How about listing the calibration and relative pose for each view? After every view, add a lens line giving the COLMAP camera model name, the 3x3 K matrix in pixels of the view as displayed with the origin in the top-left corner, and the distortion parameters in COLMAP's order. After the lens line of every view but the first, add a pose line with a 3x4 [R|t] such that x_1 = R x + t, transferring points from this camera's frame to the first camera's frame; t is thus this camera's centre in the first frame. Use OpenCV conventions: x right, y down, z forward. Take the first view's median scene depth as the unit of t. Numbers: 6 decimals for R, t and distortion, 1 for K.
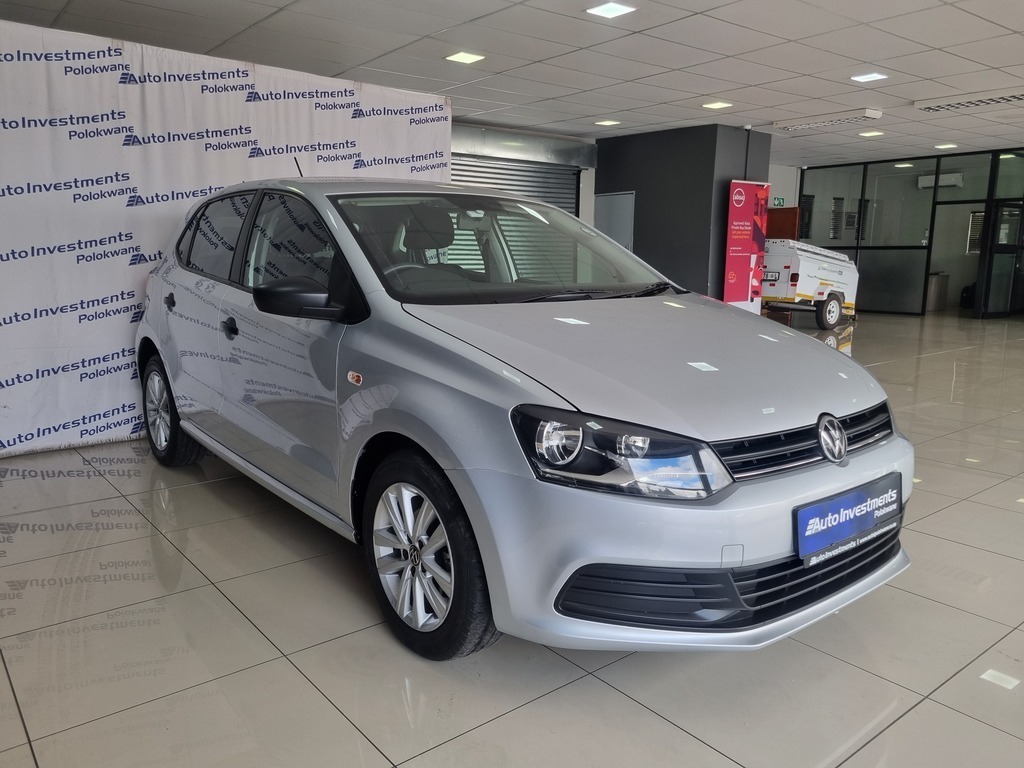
lens RADIAL K [[768.5, 0, 520.2], [0, 768.5, 386.0], [0, 0, 1]] dist [0.055267, -0.040108]
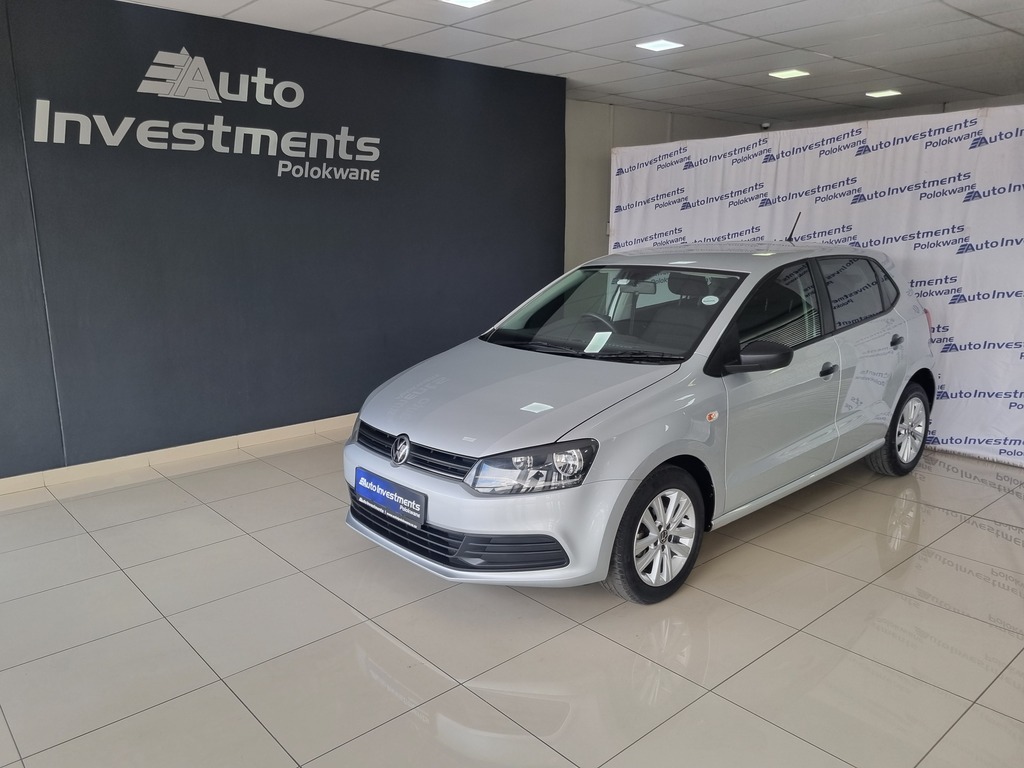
lens RADIAL K [[768.5, 0, 512.1], [0, 768.5, 388.5], [0, 0, 1]] dist [0.055267, -0.040108]
pose [[0.044941, 0.199829, -0.978800, 0.913356], [-0.156199, 0.969144, 0.190686, -0.187364], [0.986703, 0.144318, 0.074768, 0.501189]]
